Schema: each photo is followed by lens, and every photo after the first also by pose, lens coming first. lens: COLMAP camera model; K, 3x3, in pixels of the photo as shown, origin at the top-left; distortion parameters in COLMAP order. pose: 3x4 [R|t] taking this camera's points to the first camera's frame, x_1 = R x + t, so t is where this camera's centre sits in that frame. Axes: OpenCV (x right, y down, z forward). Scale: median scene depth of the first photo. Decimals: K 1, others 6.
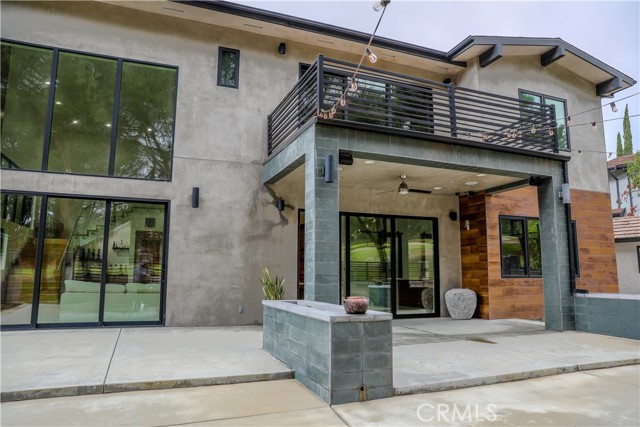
lens RADIAL K [[436.7, 0, 320.0], [0, 436.7, 213.5], [0, 0, 1]] dist [-0.112070, 0.091574]
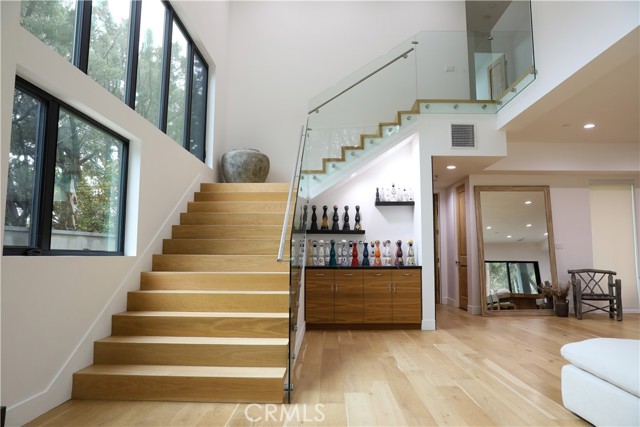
lens RADIAL K [[436.7, 0, 320.0], [0, 436.7, 213.5], [0, 0, 1]] dist [-0.112070, 0.091574]
pose [[0.919674, -0.040234, -0.390615, -0.627482], [0.056755, 0.997912, 0.030840, 0.129119], [0.388559, -0.050532, 0.920037, 0.983126]]
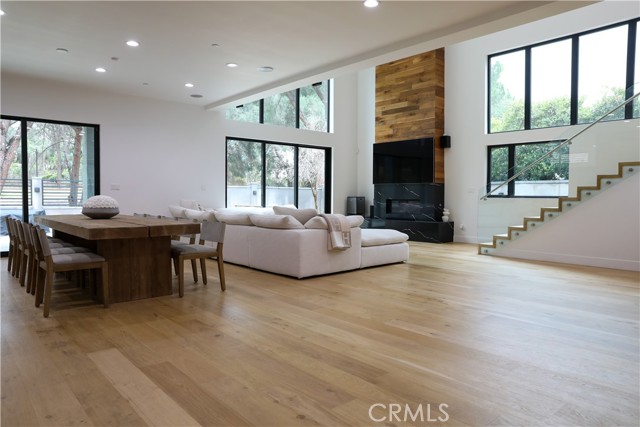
lens RADIAL K [[436.7, 0, 320.0], [0, 436.7, 213.5], [0, 0, 1]] dist [-0.112070, 0.091574]
pose [[-0.943984, 0.004443, -0.329961, -0.191711], [0.036801, 0.995089, -0.091884, 0.275673], [0.327933, -0.098880, -0.939512, 2.010677]]
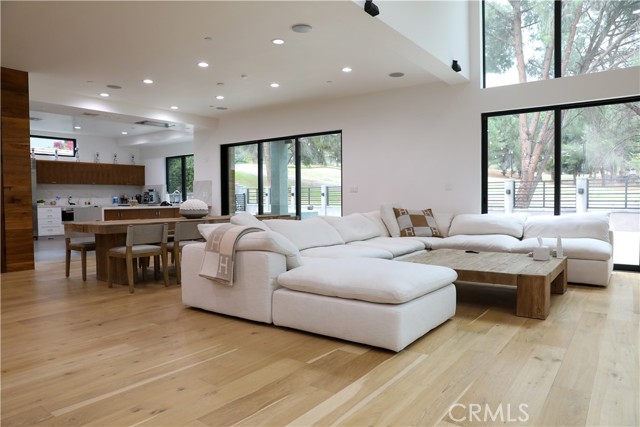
lens RADIAL K [[436.7, 0, 320.0], [0, 436.7, 213.5], [0, 0, 1]] dist [-0.112070, 0.091574]
pose [[-0.522039, -0.028373, 0.852450, -0.821887], [-0.110958, 0.993212, -0.034892, 0.211433], [-0.845673, -0.112801, -0.521644, 1.559298]]
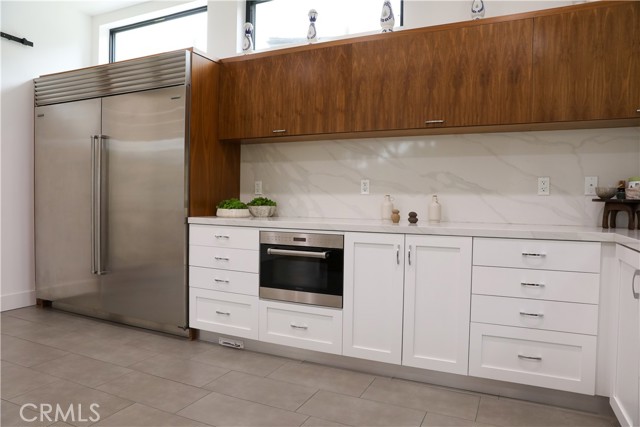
lens RADIAL K [[436.7, 0, 320.0], [0, 436.7, 213.5], [0, 0, 1]] dist [-0.112070, 0.091574]
pose [[0.733136, -0.009856, 0.680010, 0.512550], [-0.107623, 0.985614, 0.130317, 0.177746], [-0.671512, -0.168724, 0.721529, 1.295994]]
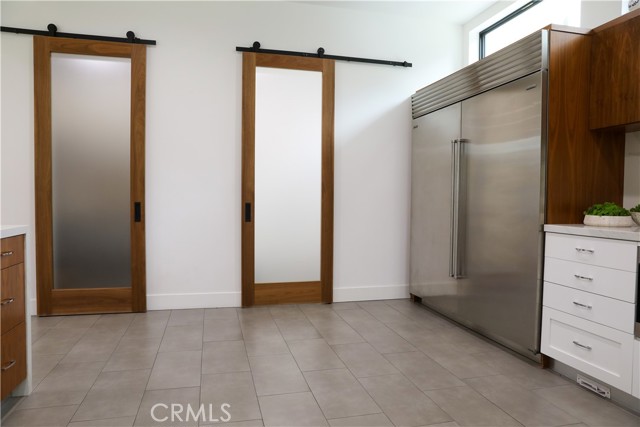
lens RADIAL K [[436.7, 0, 320.0], [0, 436.7, 213.5], [0, 0, 1]] dist [-0.112070, 0.091574]
pose [[0.990351, 0.012694, -0.138002, 0.558192], [0.010800, 0.985697, 0.168179, 0.178884], [0.138163, -0.168046, 0.976049, 1.310280]]
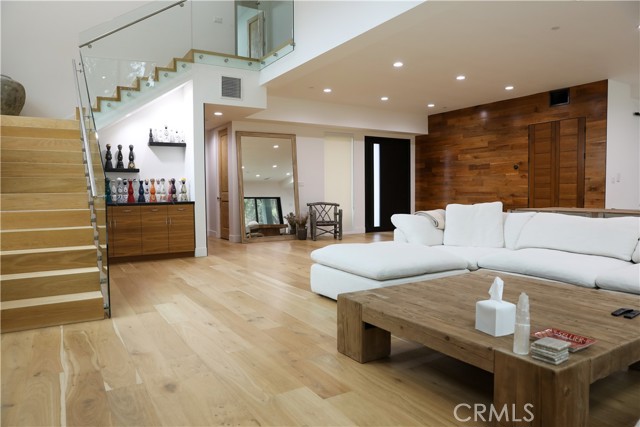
lens RADIAL K [[436.7, 0, 320.0], [0, 436.7, 213.5], [0, 0, 1]] dist [-0.112070, 0.091574]
pose [[0.985740, -0.021211, 0.166934, -0.658692], [-0.010587, 0.982241, 0.187327, 0.115692], [-0.167942, -0.186423, 0.968009, 0.878888]]
